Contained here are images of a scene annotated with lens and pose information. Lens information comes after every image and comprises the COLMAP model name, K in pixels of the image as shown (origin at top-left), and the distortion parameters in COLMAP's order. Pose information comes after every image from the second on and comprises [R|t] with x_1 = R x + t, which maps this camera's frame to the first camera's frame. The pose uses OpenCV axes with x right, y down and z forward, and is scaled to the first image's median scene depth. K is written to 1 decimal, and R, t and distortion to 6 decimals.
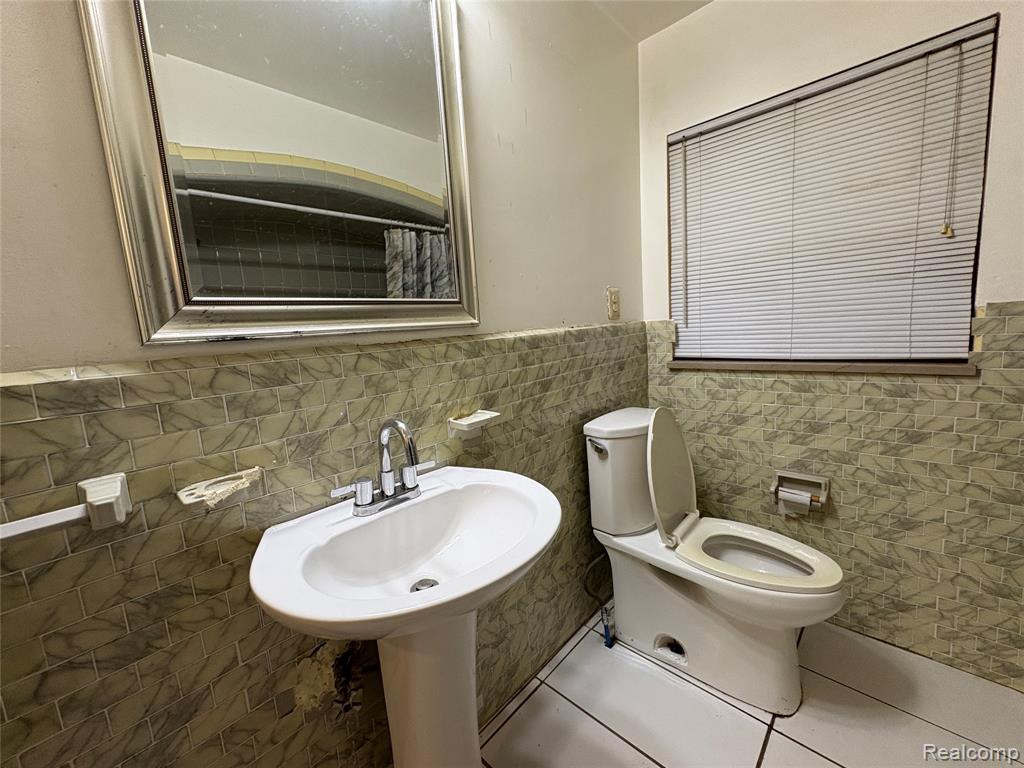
lens RADIAL K [[406.9, 0, 514.1], [0, 406.9, 382.6], [0, 0, 1]] dist [0.000566, -0.000130]
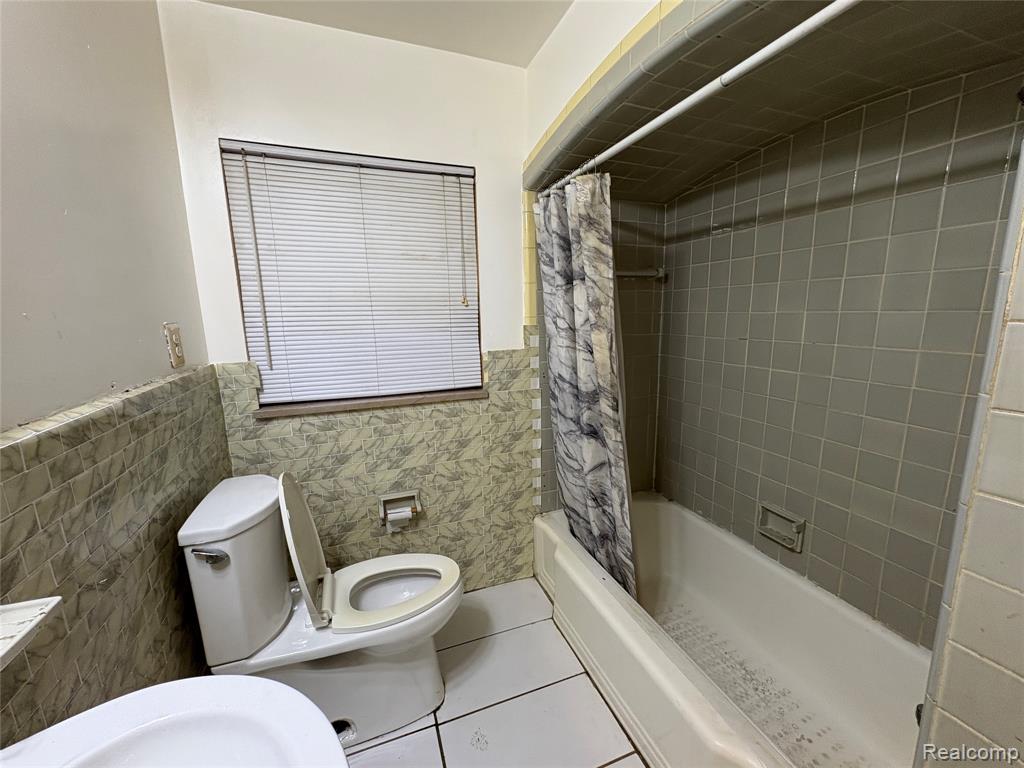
lens RADIAL K [[406.9, 0, 512.8], [0, 406.9, 382.7], [0, 0, 1]] dist [0.000566, -0.000130]
pose [[0.441284, -0.097955, 0.892005, -0.160654], [0.111589, 0.992299, 0.053764, -0.116842], [-0.890402, 0.075813, 0.448816, 0.174145]]
